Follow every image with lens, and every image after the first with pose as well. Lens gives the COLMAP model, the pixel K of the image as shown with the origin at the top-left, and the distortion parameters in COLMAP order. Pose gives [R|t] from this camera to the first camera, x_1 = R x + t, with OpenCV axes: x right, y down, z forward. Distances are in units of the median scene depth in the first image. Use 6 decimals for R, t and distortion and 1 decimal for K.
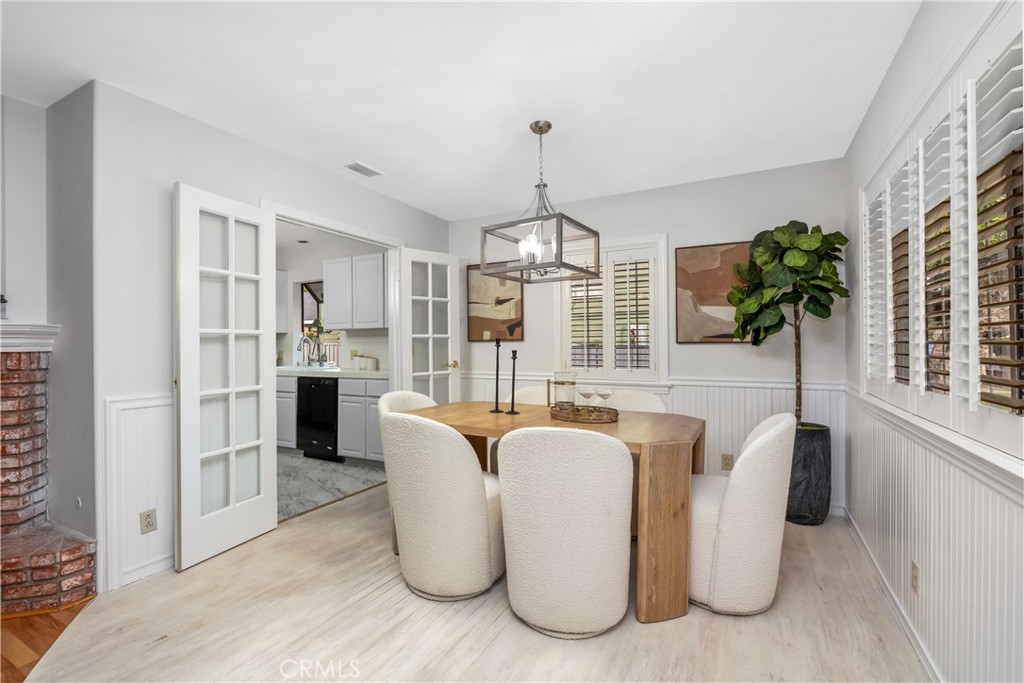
lens RADIAL K [[450.7, 0, 521.0], [0, 450.7, 340.5], [0, 0, 1]] dist [-0.007557, 0.000184]
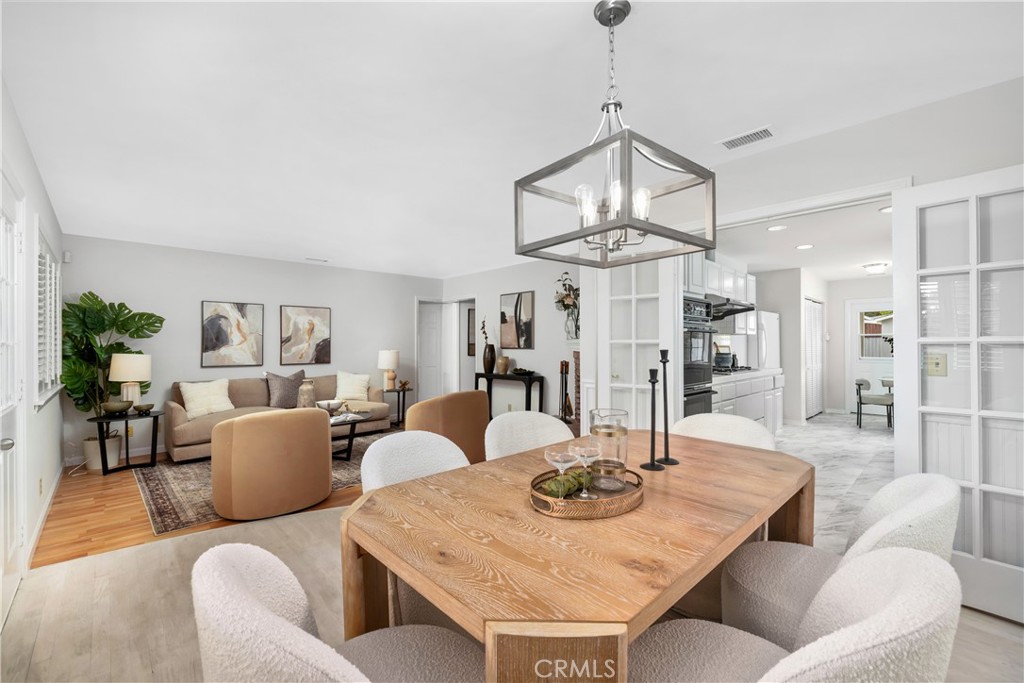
lens RADIAL K [[428.2, 0, 520.6], [0, 428.2, 345.1], [0, 0, 1]] dist [-0.004067, -0.000690]
pose [[-0.308767, 0.009975, -0.951085, 0.487669], [0.012641, 0.999900, 0.006383, -0.013806], [0.951054, -0.010052, -0.308862, 0.788306]]
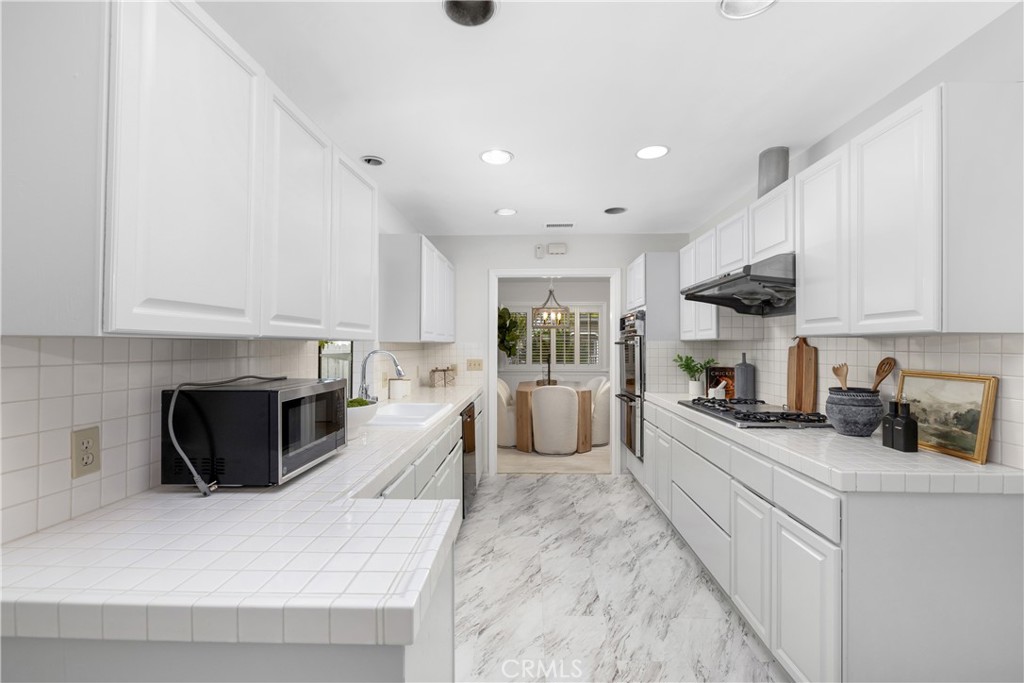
lens RADIAL K [[450.7, 0, 516.4], [0, 450.7, 340.9], [0, 0, 1]] dist [-0.007557, 0.000184]
pose [[-0.427532, 0.016476, 0.903850, -1.540525], [-0.004862, 0.999778, -0.020524, -0.015469], [-0.903987, -0.013169, -0.427357, 1.643904]]
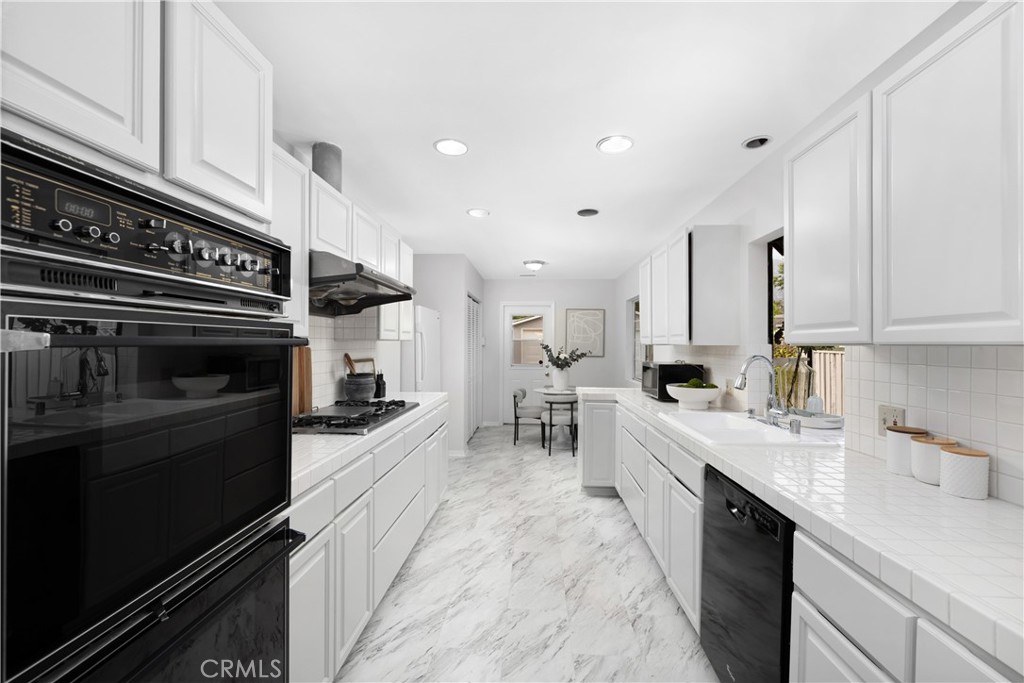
lens RADIAL K [[428.2, 0, 510.8], [0, 428.2, 343.2], [0, 0, 1]] dist [-0.004067, -0.000690]
pose [[0.406979, 0.010854, -0.913373, -0.302917], [-0.002948, 0.999940, 0.010569, -0.038335], [0.913433, -0.001608, 0.406987, 0.933667]]
